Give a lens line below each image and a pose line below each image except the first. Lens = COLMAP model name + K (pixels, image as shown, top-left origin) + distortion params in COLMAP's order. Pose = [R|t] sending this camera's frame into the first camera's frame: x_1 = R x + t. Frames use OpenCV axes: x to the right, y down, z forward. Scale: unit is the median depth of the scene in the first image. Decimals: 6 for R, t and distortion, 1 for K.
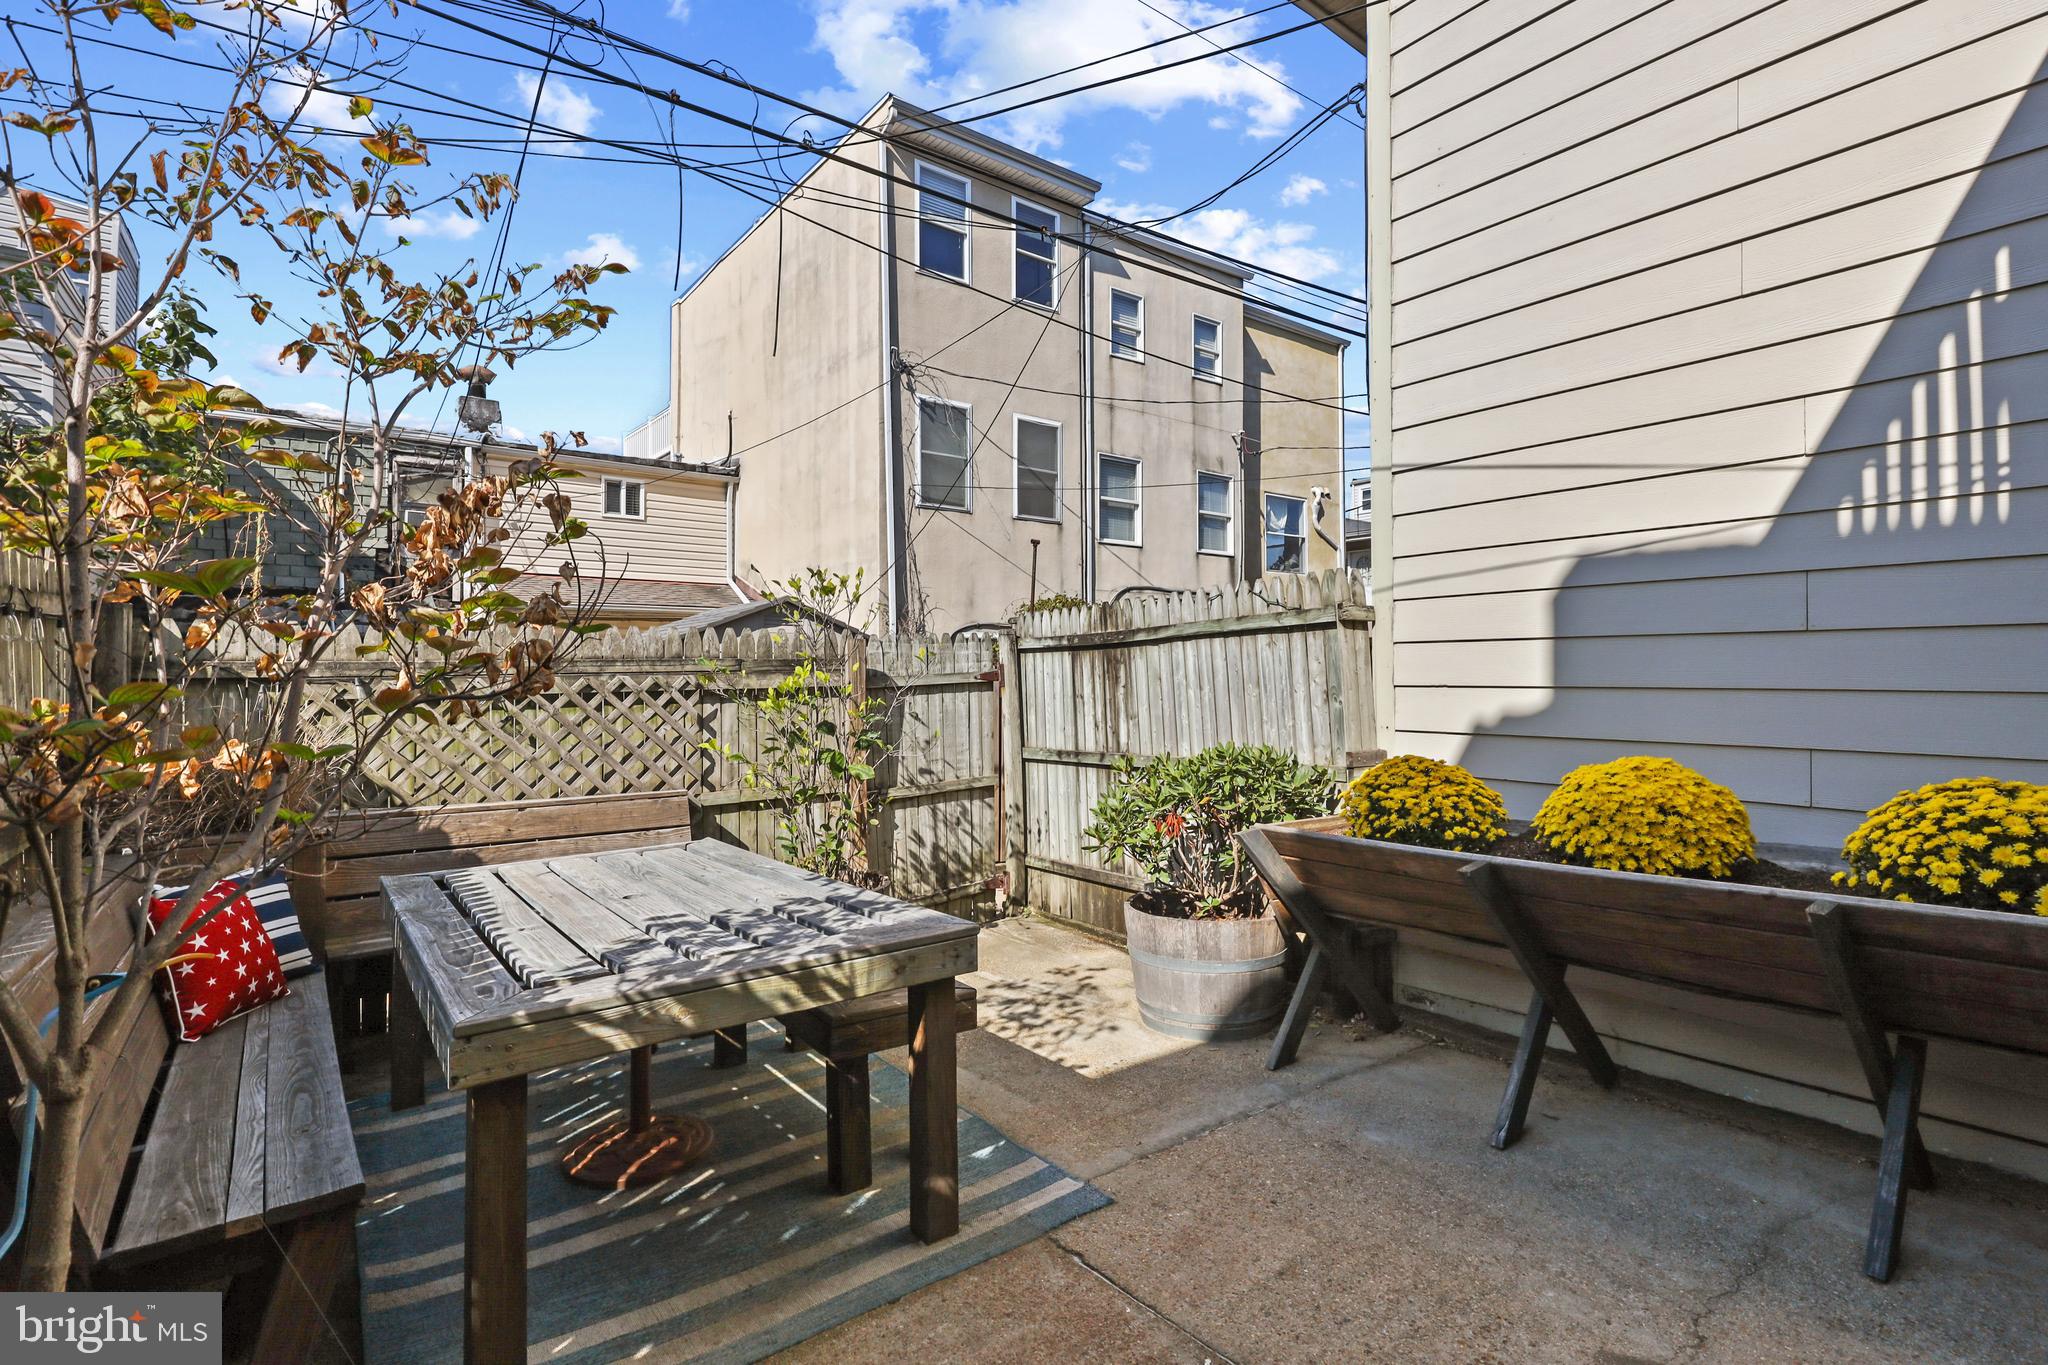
lens RADIAL K [[946.7, 0, 1016.3], [0, 946.7, 681.6], [0, 0, 1]] dist [0.001826, -0.000214]
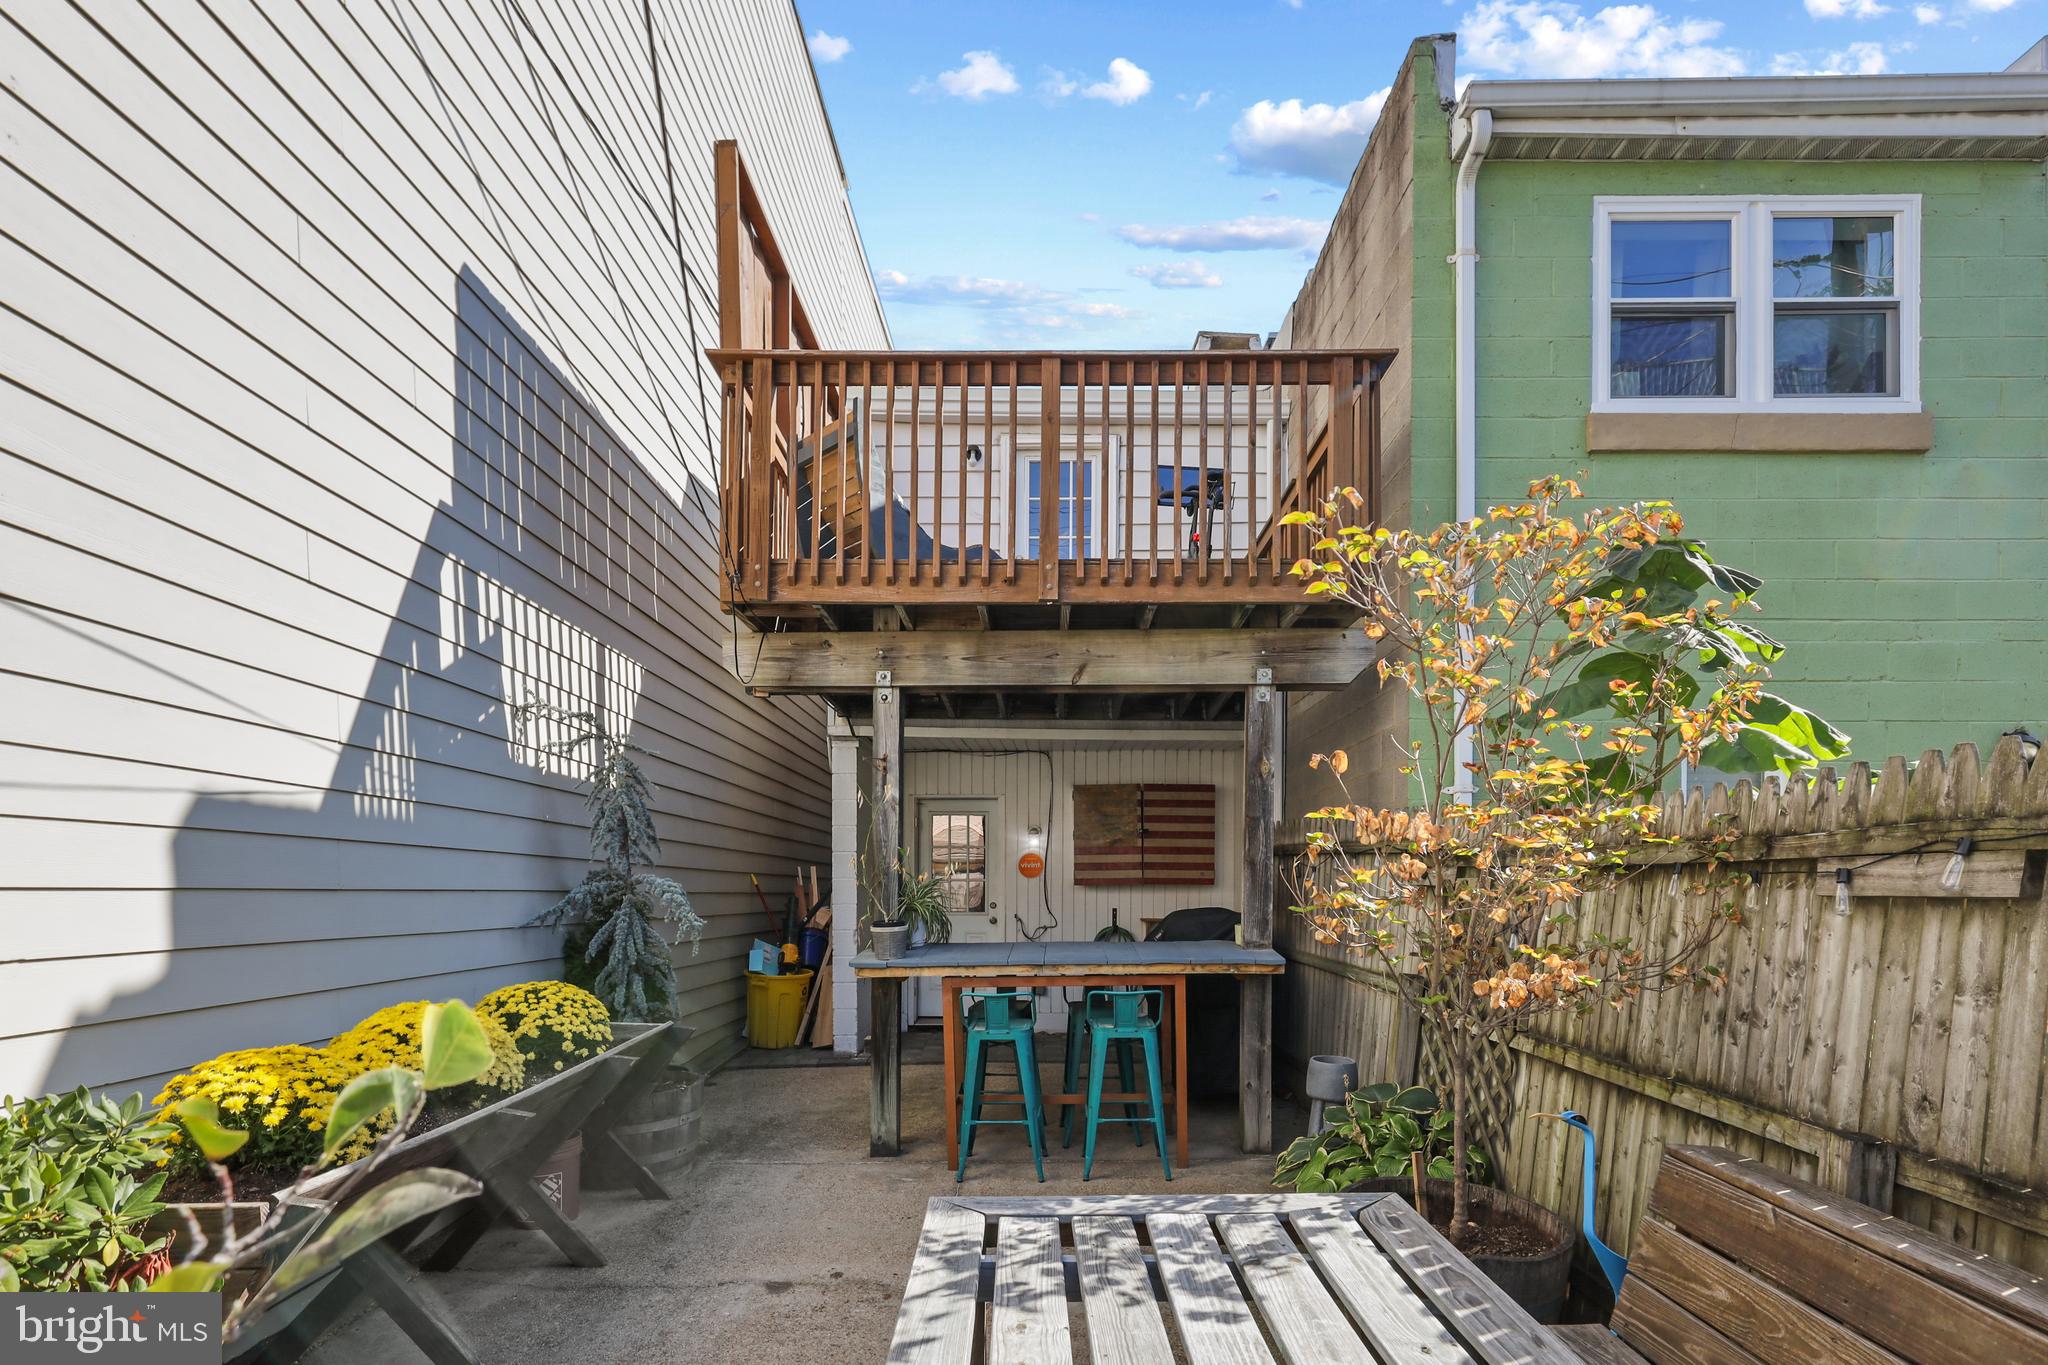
lens RADIAL K [[946.7, 0, 1022.3], [0, 946.7, 687.3], [0, 0, 1]] dist [0.001826, -0.000214]
pose [[-0.778263, 0.132712, 0.613754, -0.605967], [0.001425, 0.977782, -0.209619, -0.050718], [-0.627937, -0.162264, -0.761161, 1.372178]]
